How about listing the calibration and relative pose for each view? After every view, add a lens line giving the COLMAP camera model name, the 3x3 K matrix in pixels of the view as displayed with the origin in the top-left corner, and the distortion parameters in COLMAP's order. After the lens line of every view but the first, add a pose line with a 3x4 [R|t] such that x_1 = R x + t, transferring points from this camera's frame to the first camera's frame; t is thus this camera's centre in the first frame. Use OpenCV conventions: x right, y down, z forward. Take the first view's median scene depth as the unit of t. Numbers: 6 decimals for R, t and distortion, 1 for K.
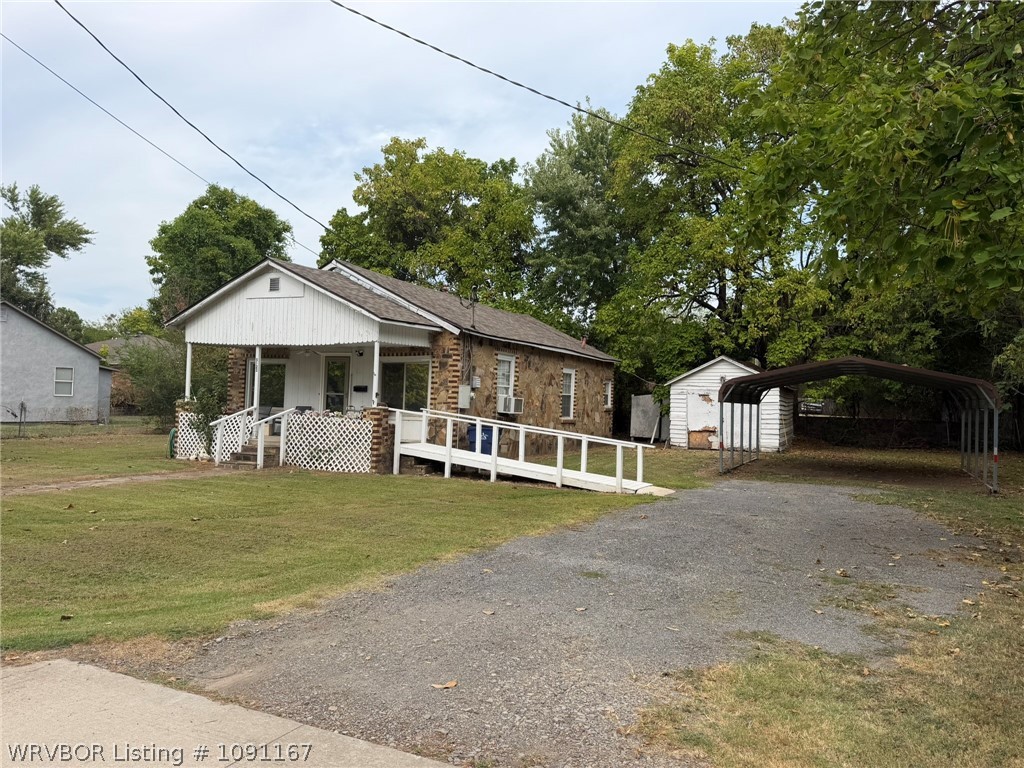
lens RADIAL K [[715.3, 0, 512.3], [0, 715.3, 383.2], [0, 0, 1]] dist [0.006252, 0.000312]
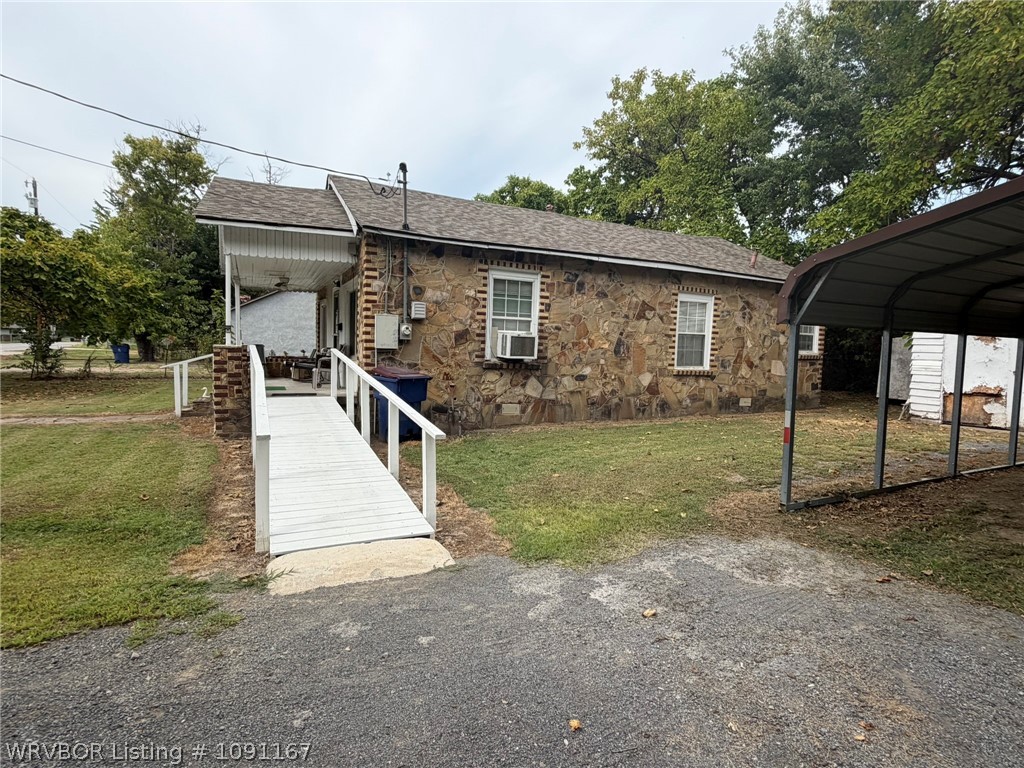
lens RADIAL K [[533.1, 0, 511.5], [0, 533.1, 387.0], [0, 0, 1]] dist [-0.004132, -0.000576]
pose [[0.799596, 0.029128, -0.599831, 0.259682], [0.017223, 0.997300, 0.071388, 0.029240], [0.600291, -0.067412, 0.796936, 0.517770]]
